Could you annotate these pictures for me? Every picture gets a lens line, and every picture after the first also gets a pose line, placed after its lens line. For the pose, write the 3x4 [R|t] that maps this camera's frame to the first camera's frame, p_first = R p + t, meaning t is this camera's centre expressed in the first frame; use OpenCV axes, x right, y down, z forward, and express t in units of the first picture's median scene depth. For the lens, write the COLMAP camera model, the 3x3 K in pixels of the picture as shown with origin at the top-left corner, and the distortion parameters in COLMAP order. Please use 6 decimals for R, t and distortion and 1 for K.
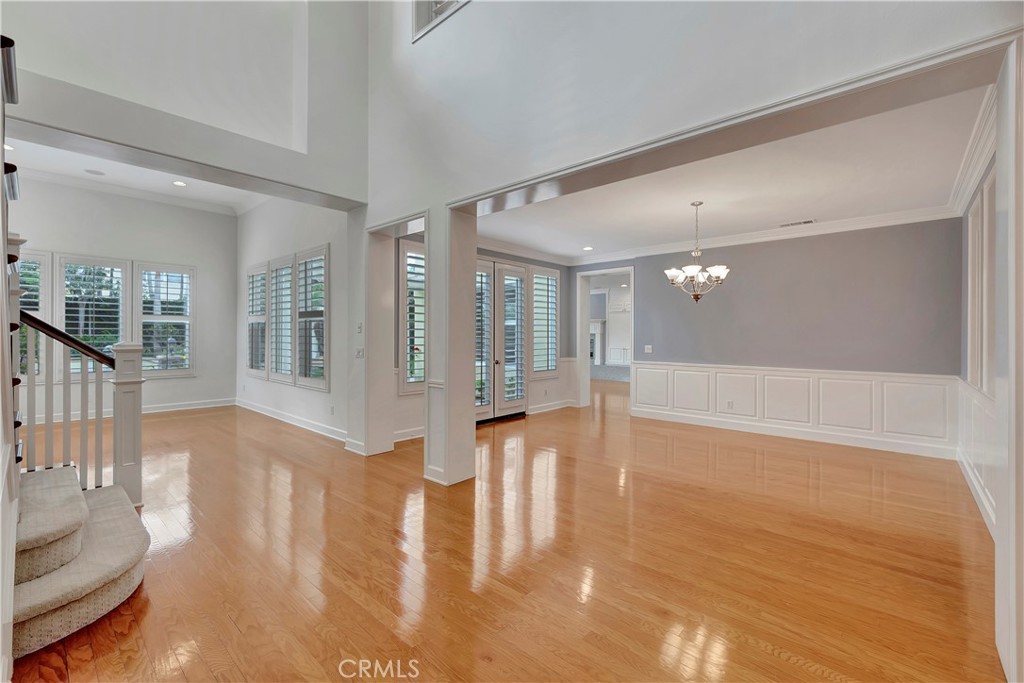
lens RADIAL K [[437.8, 0, 512.6], [0, 437.8, 332.9], [0, 0, 1]] dist [-0.002632, -0.000284]
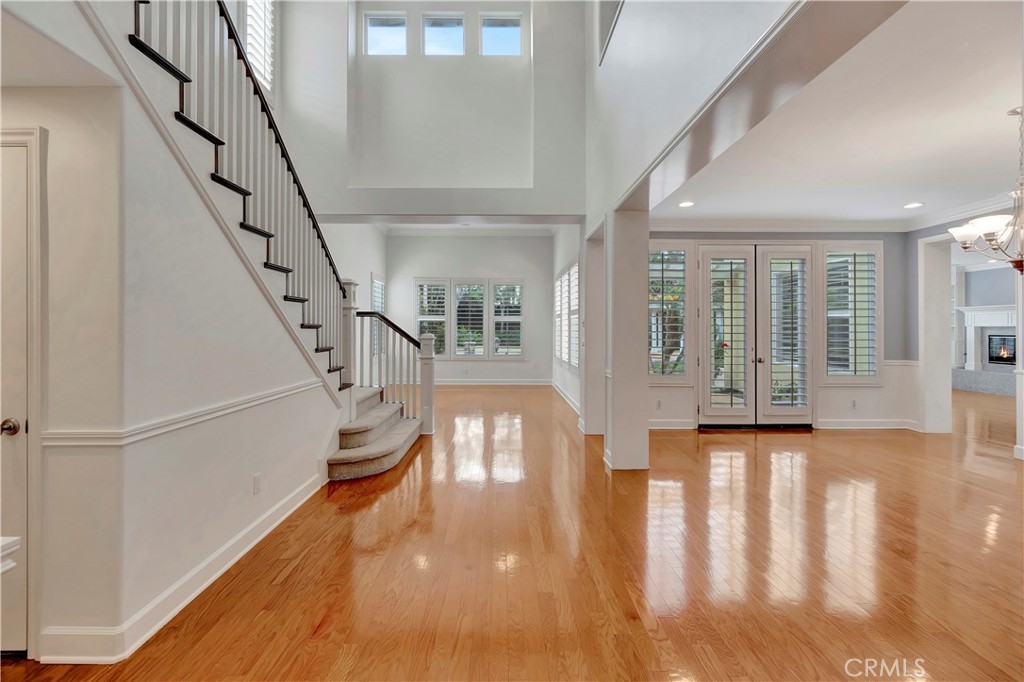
lens RADIAL K [[444.2, 0, 510.4], [0, 444.2, 326.1], [0, 0, 1]] dist [0.001990, 0.000284]
pose [[0.677820, -0.009599, -0.735166, 0.258784], [0.005253, 0.999952, -0.008213, 0.003374], [0.735209, 0.001706, 0.677838, 0.042370]]
